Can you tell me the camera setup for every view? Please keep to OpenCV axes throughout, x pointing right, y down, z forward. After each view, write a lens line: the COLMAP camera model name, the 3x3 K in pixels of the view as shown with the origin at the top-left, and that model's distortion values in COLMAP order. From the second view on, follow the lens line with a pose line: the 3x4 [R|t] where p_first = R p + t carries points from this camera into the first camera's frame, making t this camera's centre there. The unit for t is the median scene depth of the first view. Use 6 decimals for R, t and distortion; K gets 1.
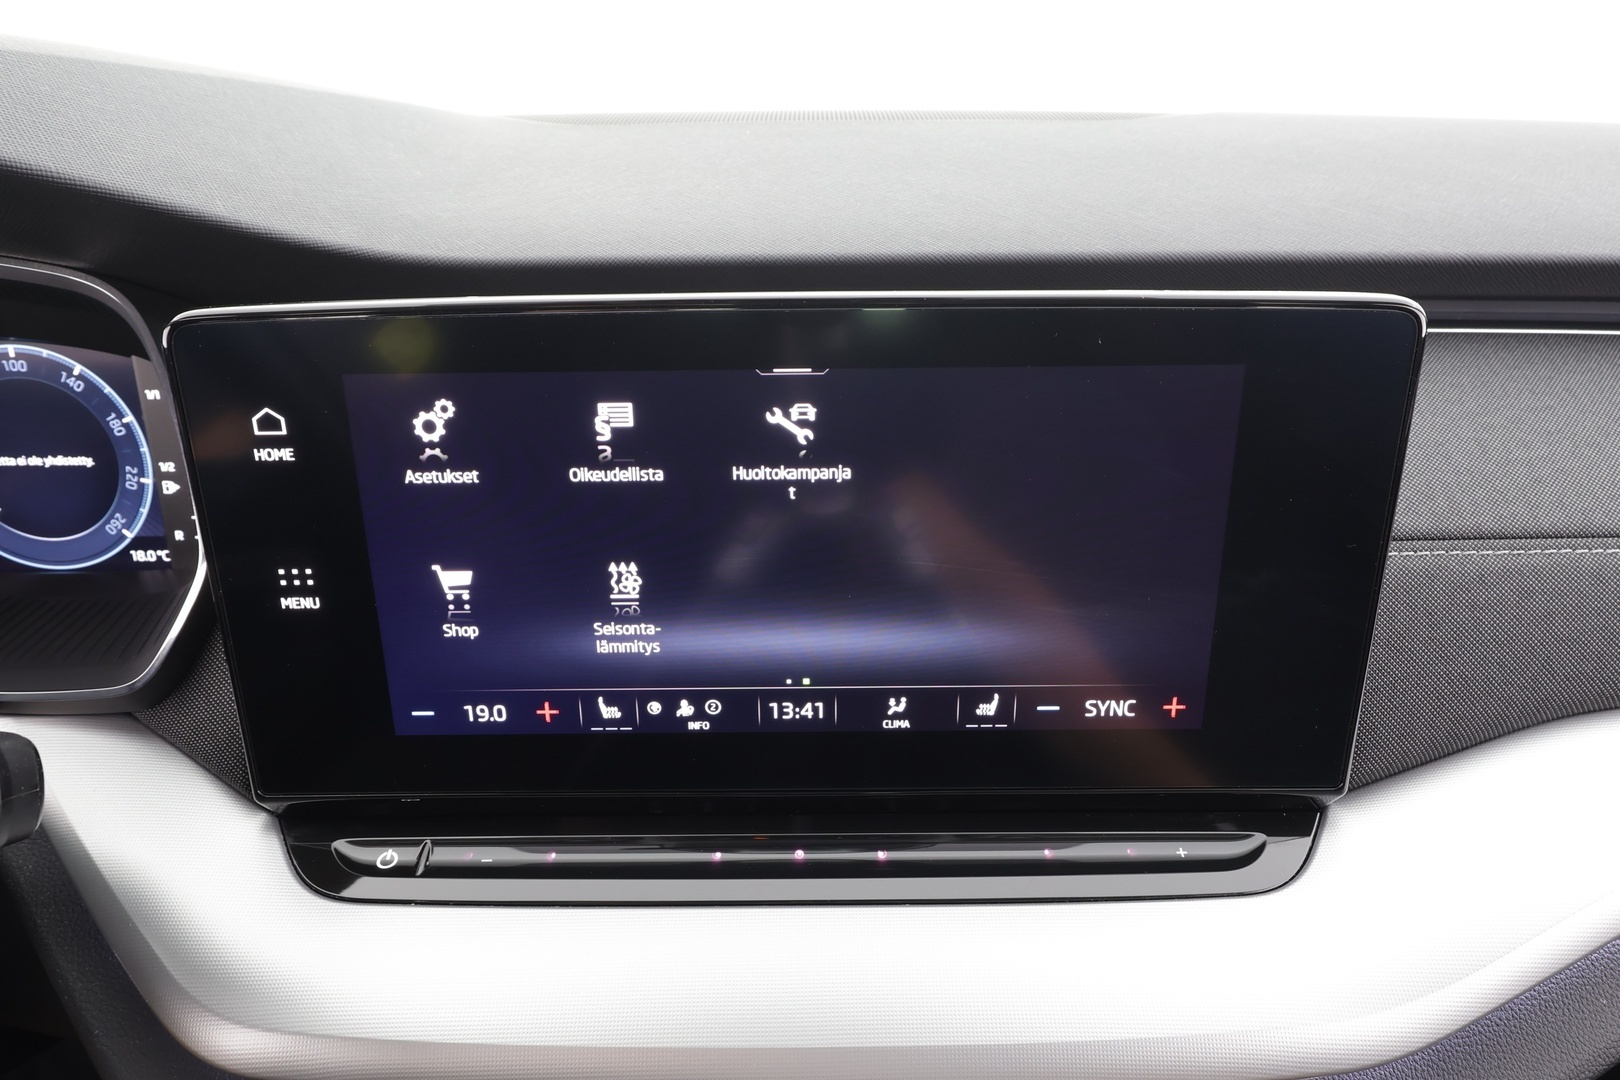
lens RADIAL K [[986.0, 0, 810.0], [0, 986.0, 540.0], [0, 0, 1]] dist [0.002929, -0.000075]
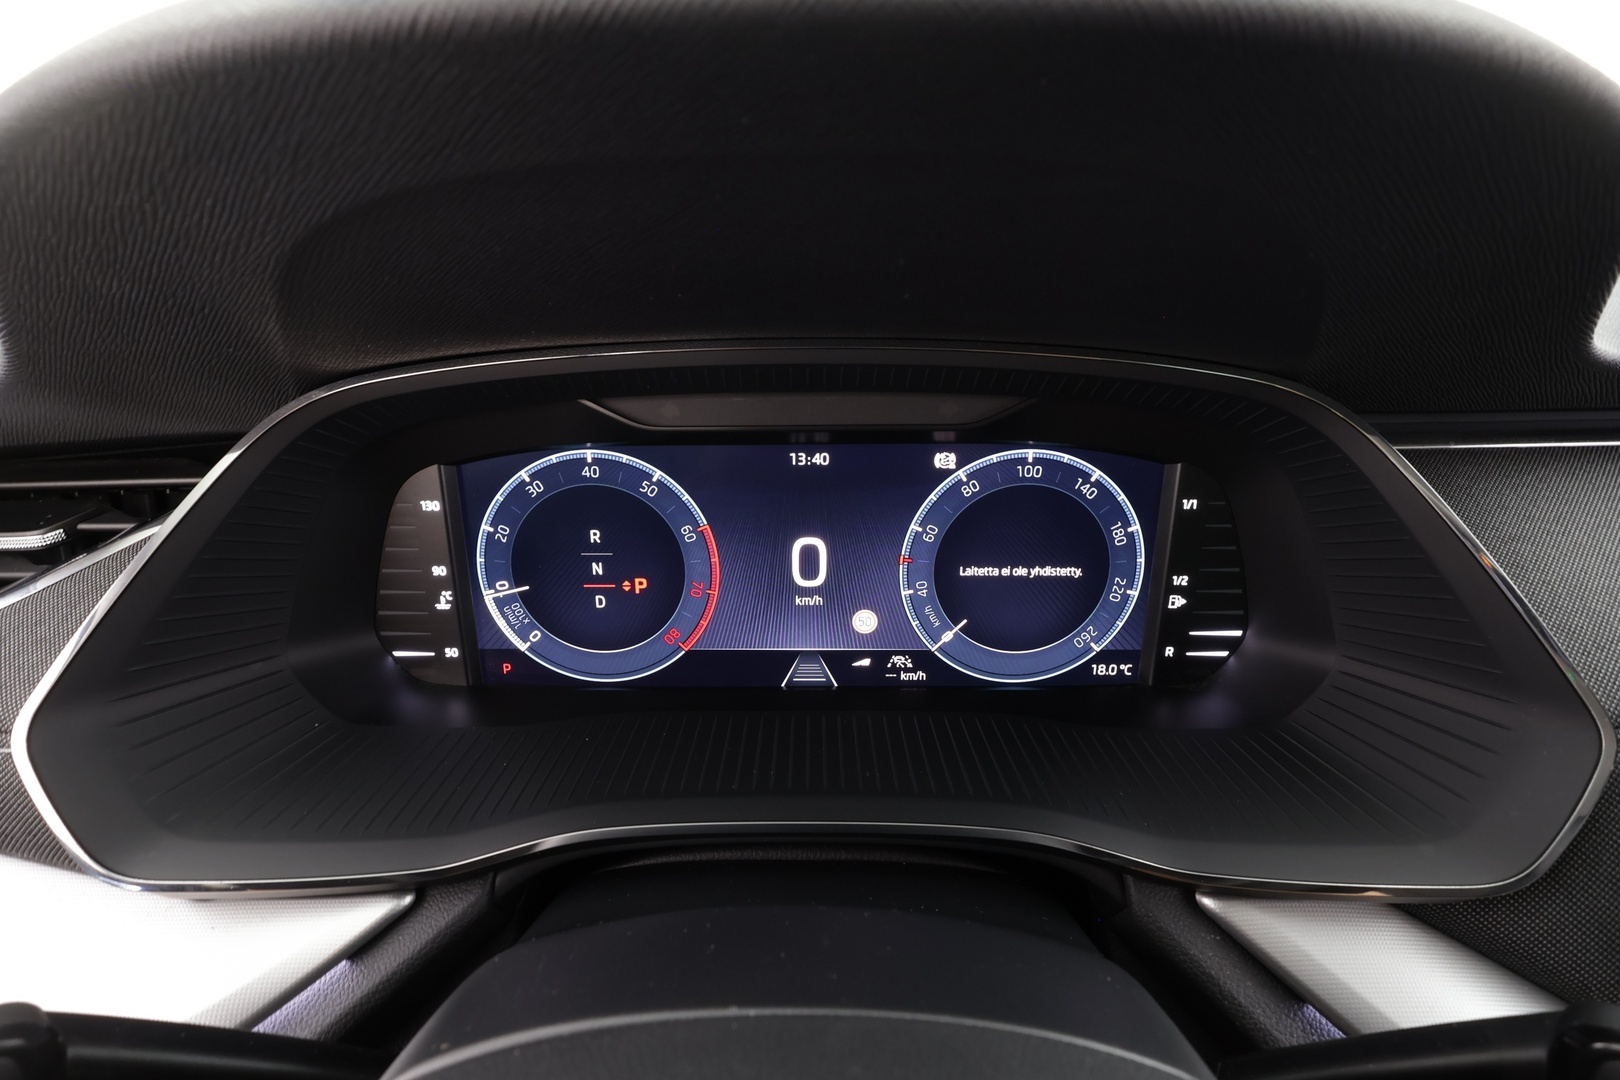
lens RADIAL K [[761.0, 0, 810.0], [0, 761.0, 540.0], [0, 0, 1]] dist [0.003128, -0.000645]
pose [[0.999927, 0.005393, -0.010818, -1.273029], [-0.005555, 0.999872, -0.014986, -0.127590], [0.010736, 0.015045, 0.999829, 0.362887]]
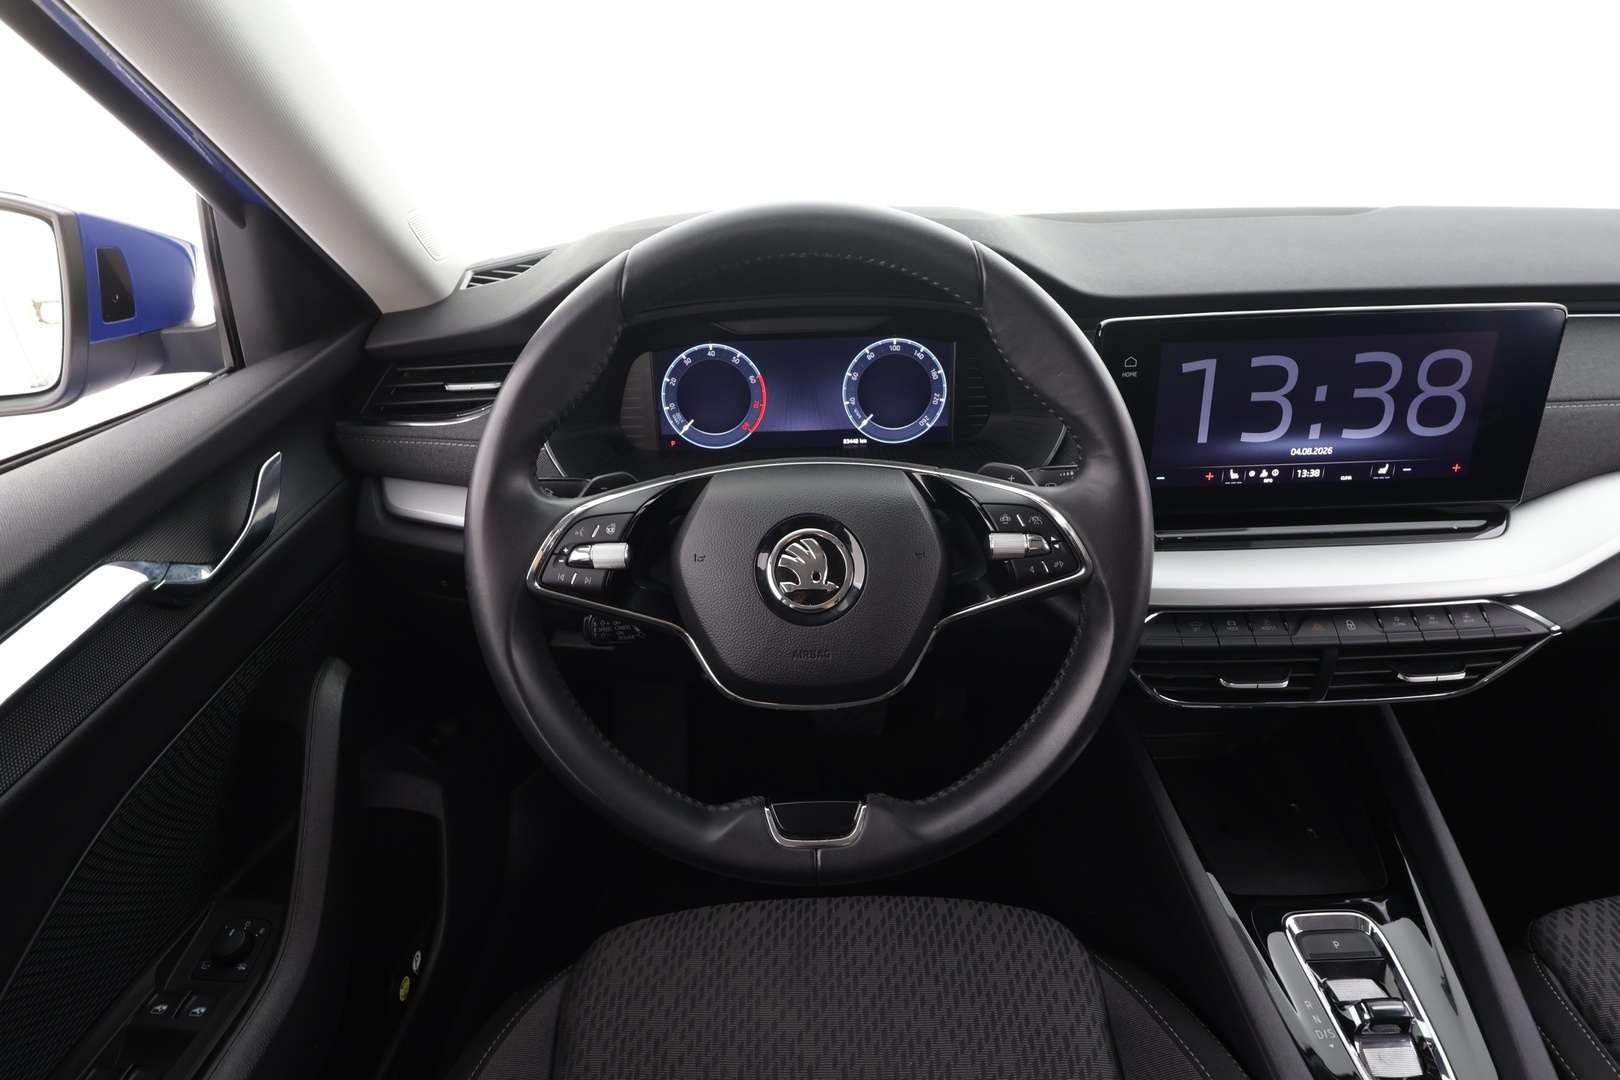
lens RADIAL K [[859.3, 0, 810.0], [0, 859.3, 540.0], [0, 0, 1]] dist [0.000036, -0.000757]
pose [[0.999682, -0.025119, 0.002348, -1.283582], [0.025026, 0.999120, 0.033656, 0.234093], [-0.003191, -0.033587, 0.999431, -1.194816]]
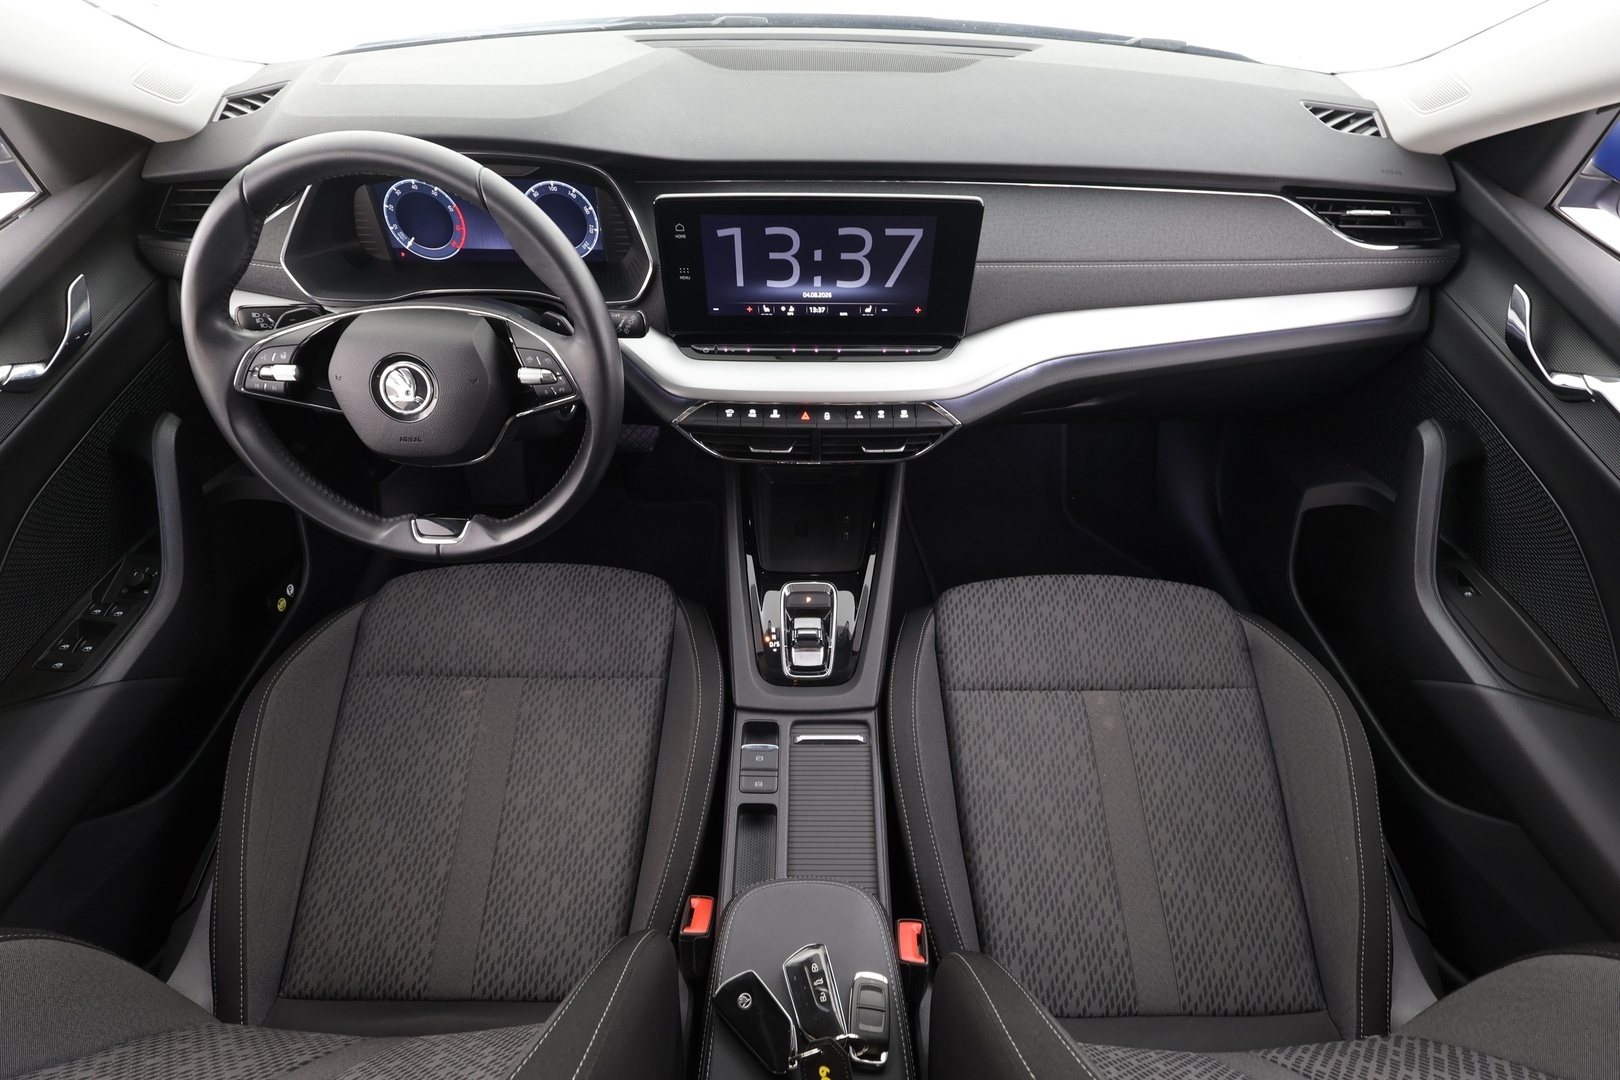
lens RADIAL K [[761.0, 0, 810.0], [0, 761.0, 540.0], [0, 0, 1]] dist [0.003128, -0.000645]
pose [[0.999872, 0.009933, 0.012554, -0.066017], [-0.014213, 0.911702, 0.410607, -0.209325], [-0.007367, -0.410733, 0.911726, -1.932229]]
